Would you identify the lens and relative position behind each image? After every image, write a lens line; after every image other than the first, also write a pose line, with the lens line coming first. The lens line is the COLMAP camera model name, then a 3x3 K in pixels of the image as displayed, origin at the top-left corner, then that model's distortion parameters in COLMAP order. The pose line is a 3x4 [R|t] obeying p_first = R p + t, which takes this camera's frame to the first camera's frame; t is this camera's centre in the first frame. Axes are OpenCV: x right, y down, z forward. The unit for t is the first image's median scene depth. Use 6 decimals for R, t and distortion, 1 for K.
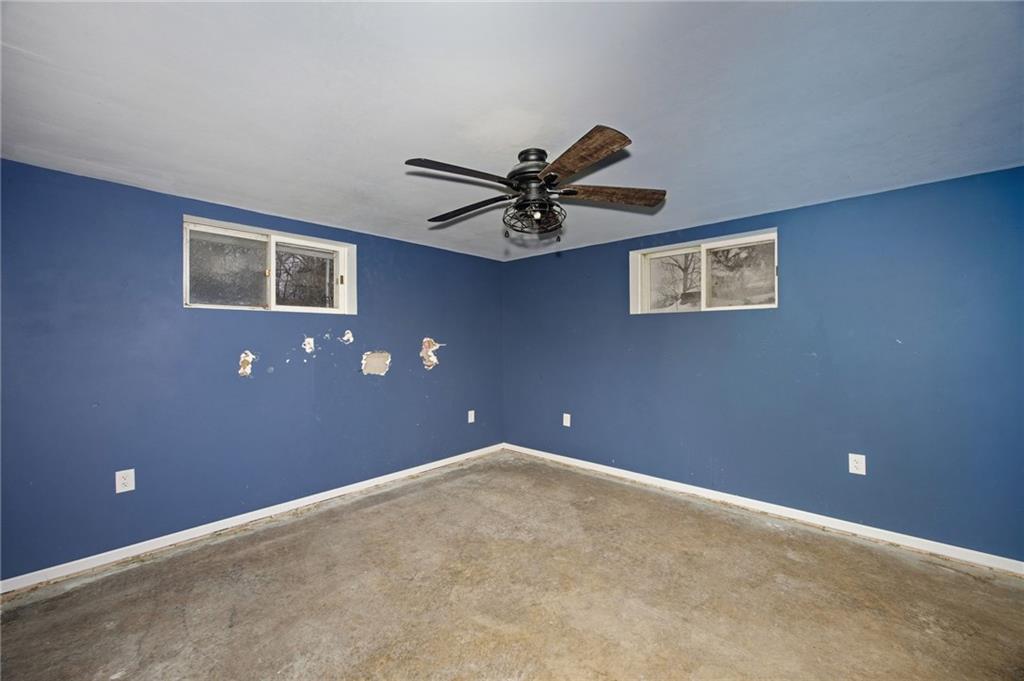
lens RADIAL K [[408.8, 0, 510.0], [0, 408.8, 340.7], [0, 0, 1]] dist [-0.001197, 0.004914]
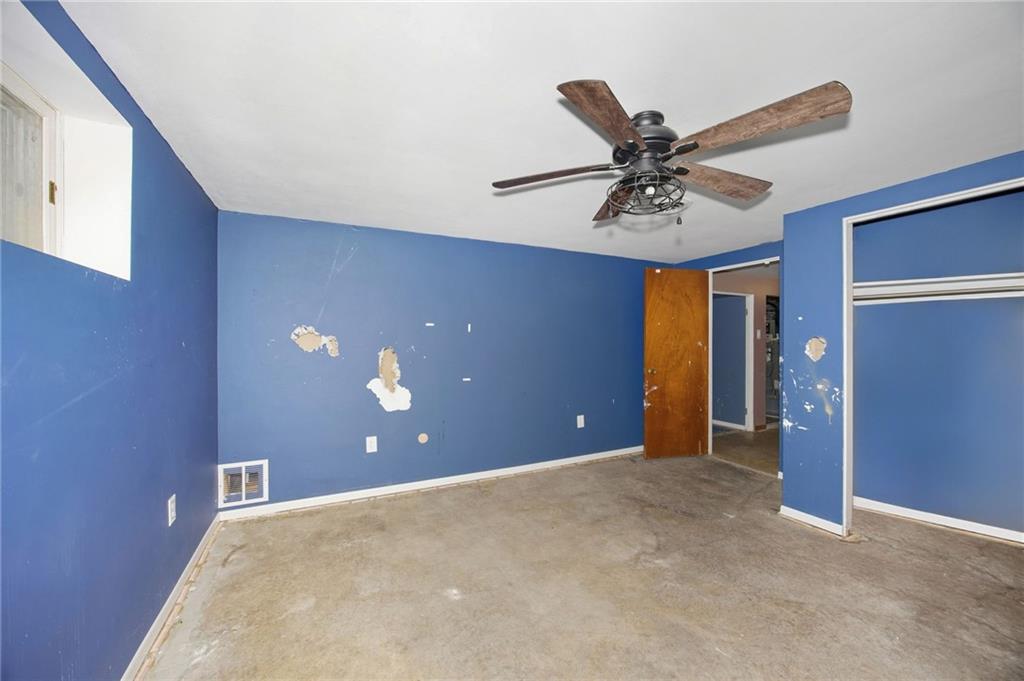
lens RADIAL K [[401.0, 0, 505.3], [0, 401.0, 341.8], [0, 0, 1]] dist [-0.023505, 0.010675]
pose [[-0.931637, 0.003564, 0.363373, 0.028684], [0.005312, 0.999979, 0.003810, -0.004351], [-0.363352, 0.005480, -0.931636, 1.822764]]
